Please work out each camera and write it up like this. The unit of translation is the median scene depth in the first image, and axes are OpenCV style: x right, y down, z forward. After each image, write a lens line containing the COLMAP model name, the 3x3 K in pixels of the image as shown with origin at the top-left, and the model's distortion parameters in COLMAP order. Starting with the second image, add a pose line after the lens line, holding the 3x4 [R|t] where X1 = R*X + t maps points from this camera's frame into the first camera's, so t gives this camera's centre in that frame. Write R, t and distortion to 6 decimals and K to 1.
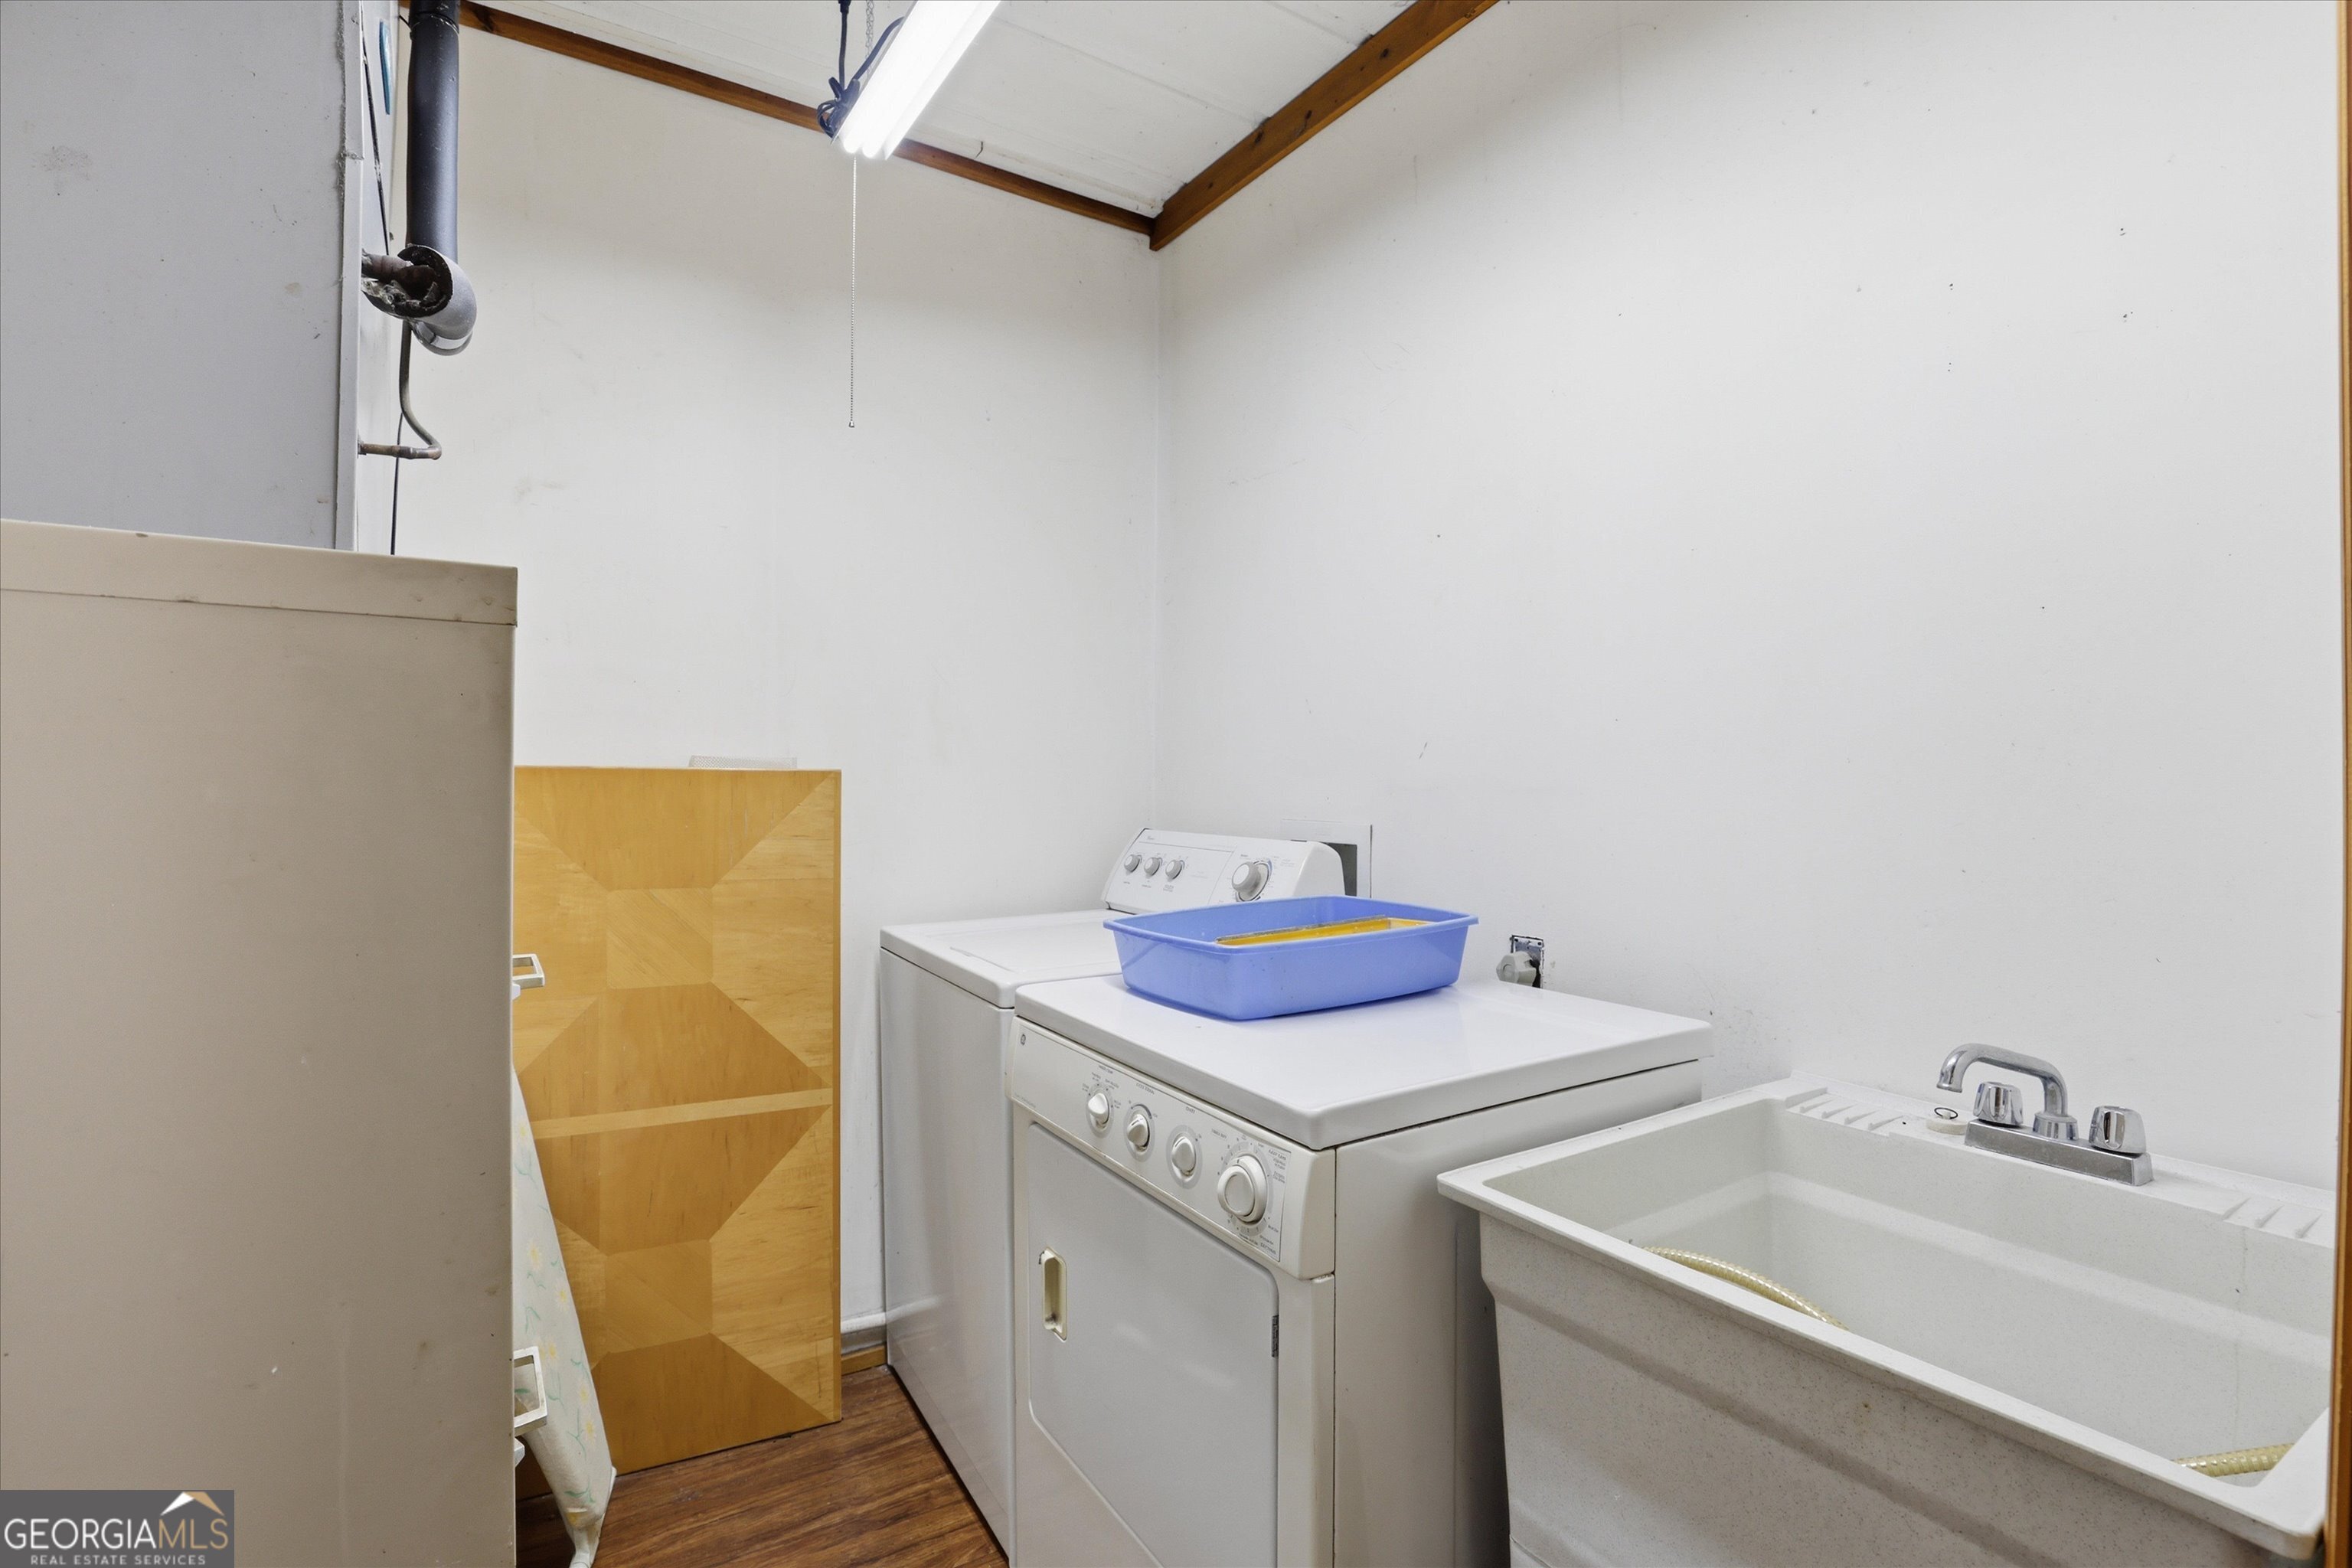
lens RADIAL K [[1092.5, 0, 1169.7], [0, 1092.5, 769.4], [0, 0, 1]] dist [-0.030406, 0.000913]
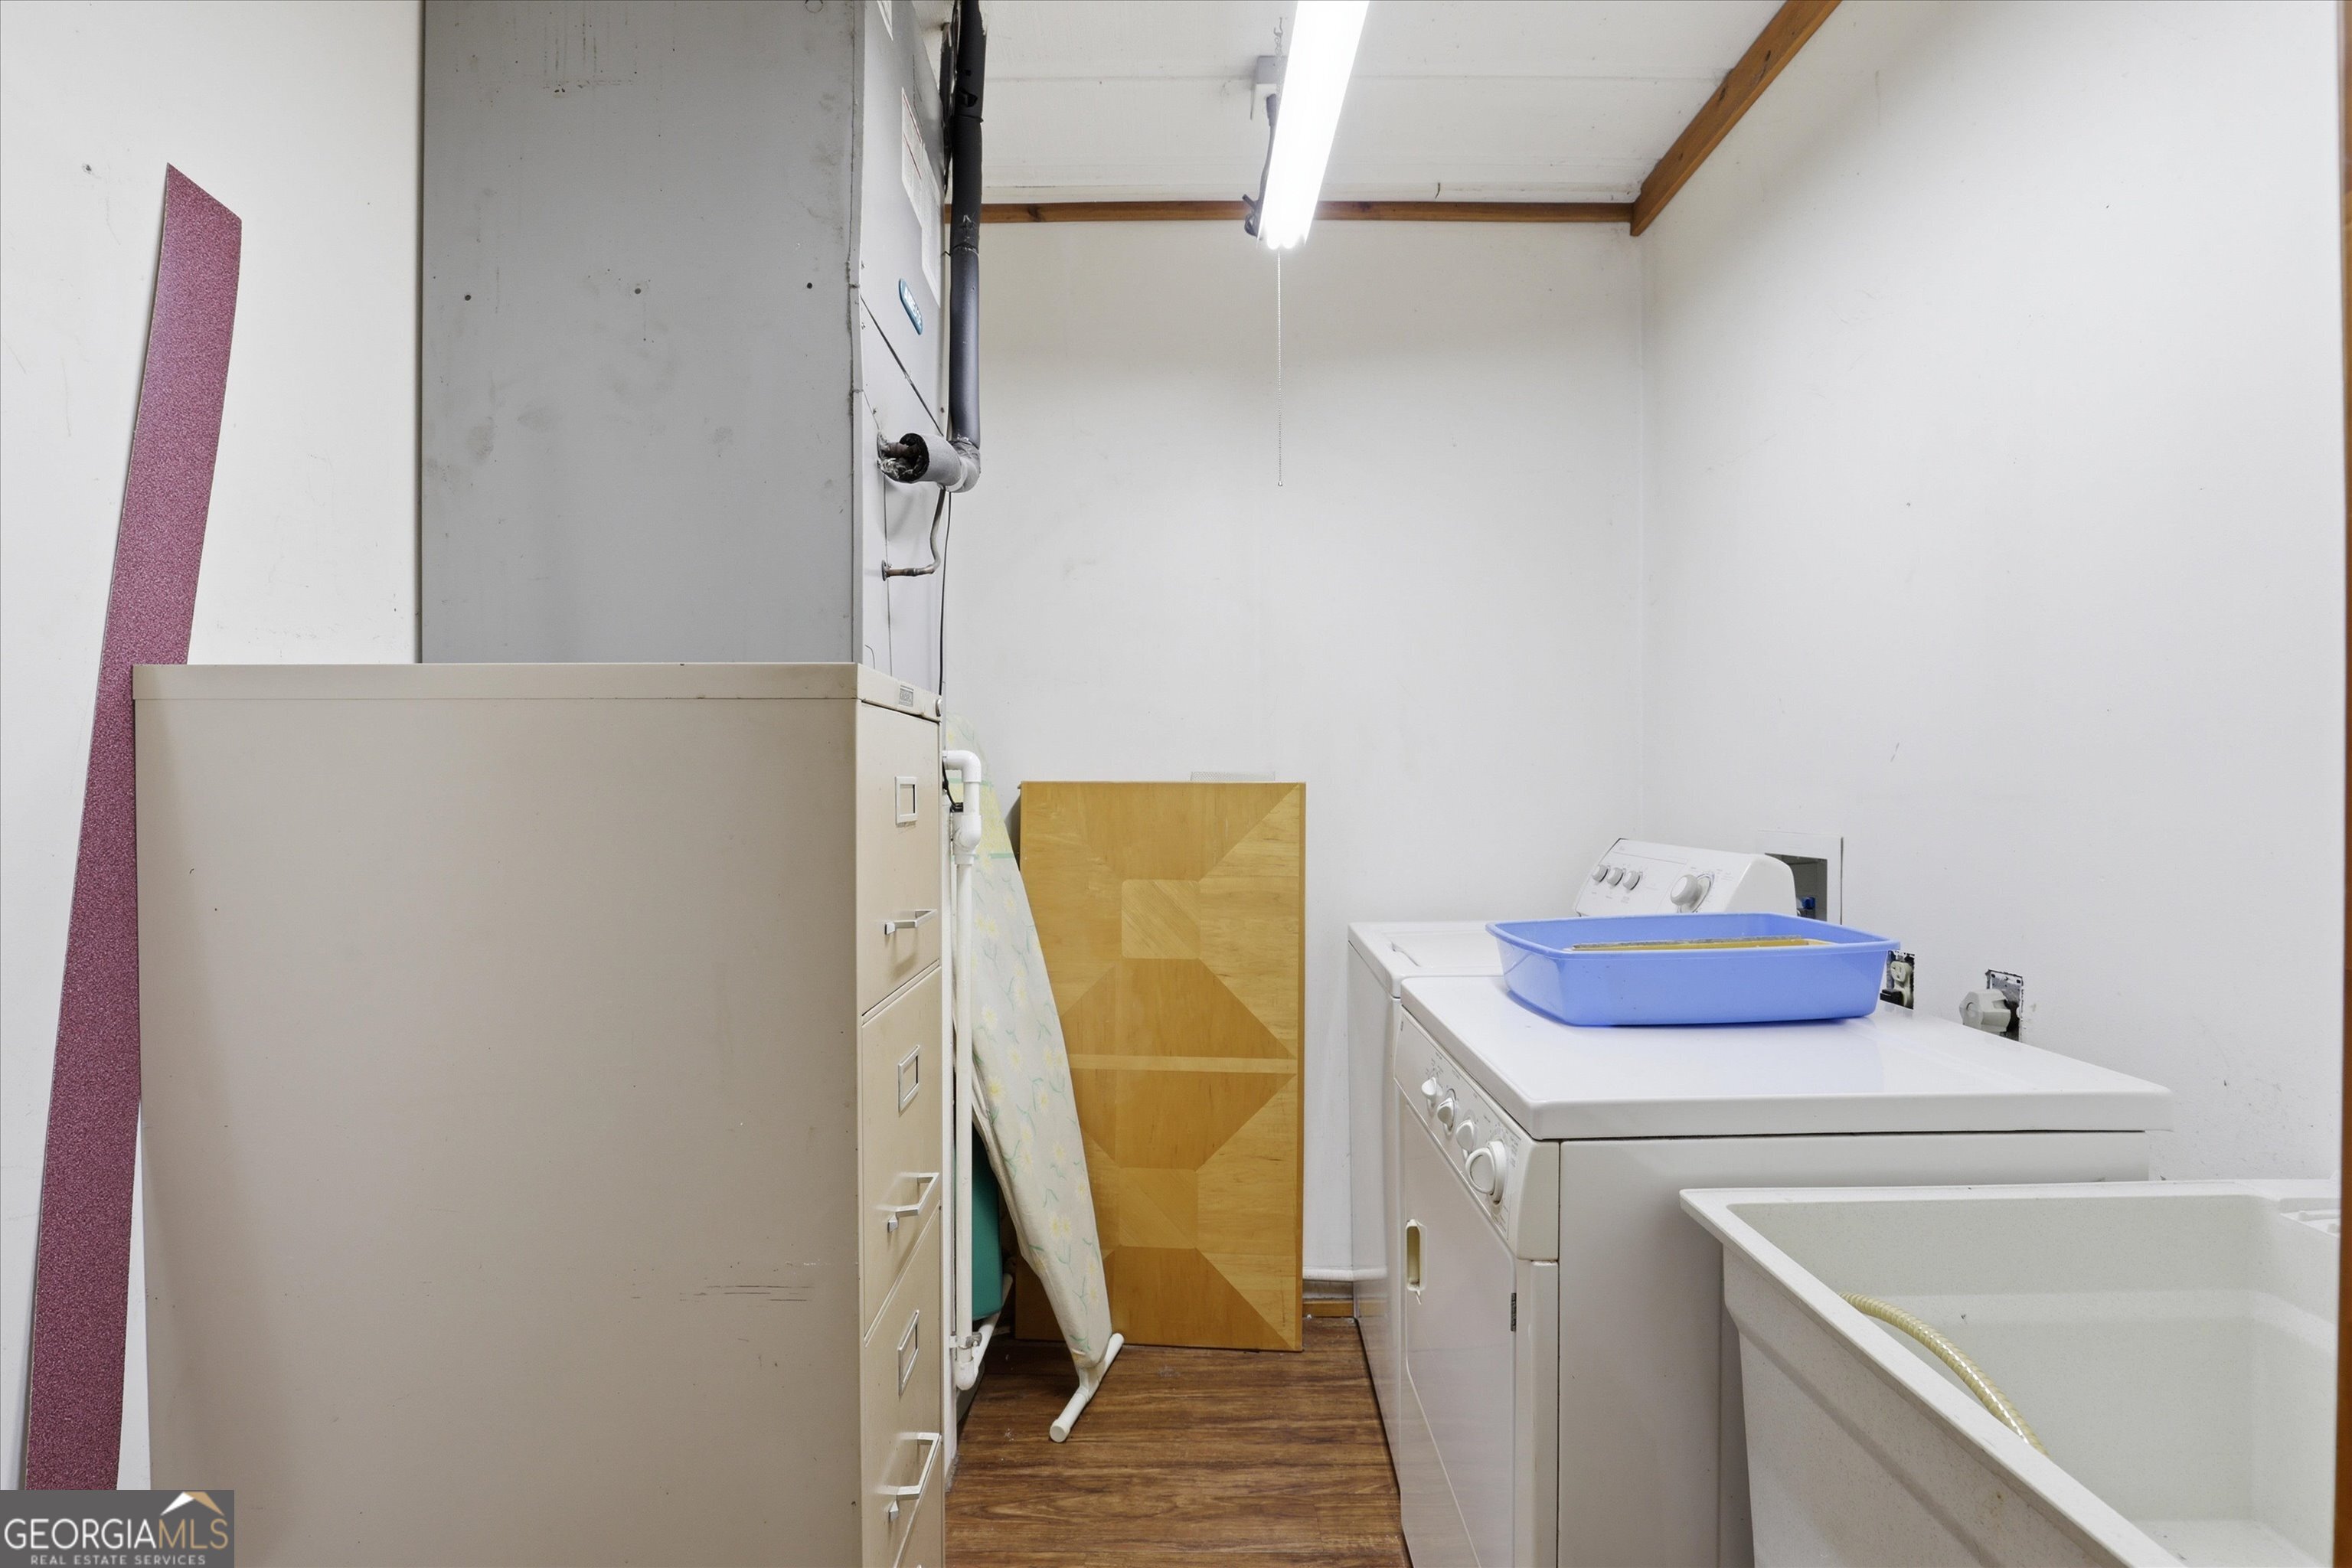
lens RADIAL K [[1091.6, 0, 1163.8], [0, 1091.6, 780.5], [0, 0, 1]] dist [-0.034824, 0.007626]
pose [[0.838771, -0.011221, -0.544369, 0.215066], [0.012109, 0.999925, -0.001954, -0.000224], [0.544350, -0.004953, 0.838844, -0.039877]]
